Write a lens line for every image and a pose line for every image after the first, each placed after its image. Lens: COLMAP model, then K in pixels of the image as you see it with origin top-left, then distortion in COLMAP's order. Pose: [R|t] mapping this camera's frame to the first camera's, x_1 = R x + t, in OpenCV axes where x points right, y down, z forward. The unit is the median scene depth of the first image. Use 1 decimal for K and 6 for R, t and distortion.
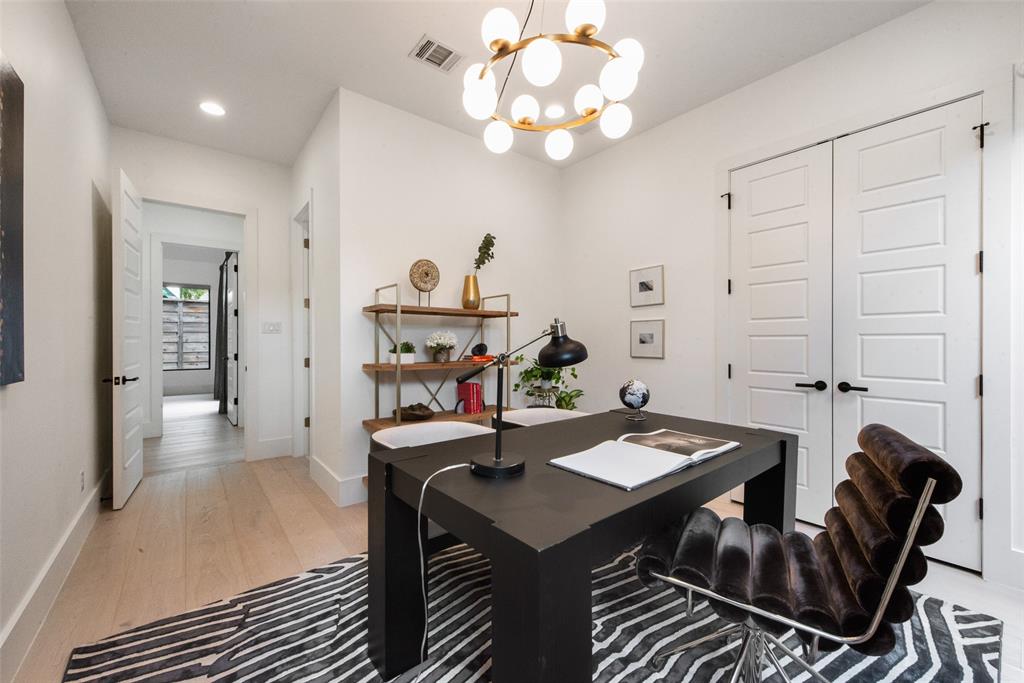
lens RADIAL K [[405.6, 0, 513.4], [0, 405.6, 341.7], [0, 0, 1]] dist [0.001423, -0.000668]
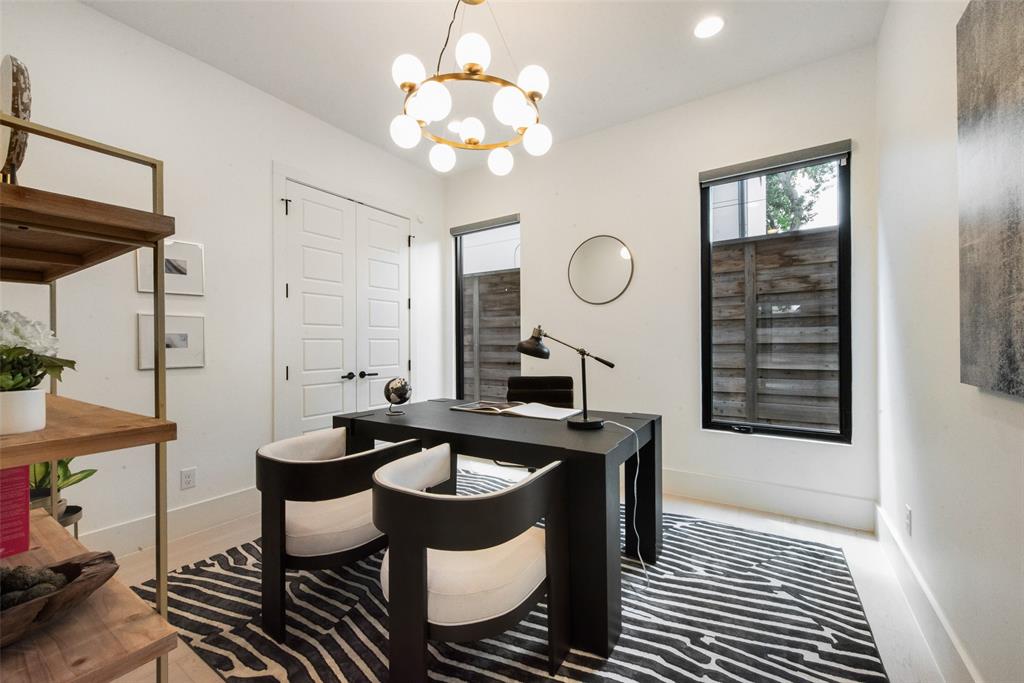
lens RADIAL K [[405.6, 0, 511.5], [0, 405.6, 341.4], [0, 0, 1]] dist [0.001423, -0.000668]
pose [[-0.309026, 0.002994, 0.951049, -0.705116], [0.006500, 0.999978, -0.001036, -0.003072], [-0.951031, 0.005862, -0.309039, 0.891318]]
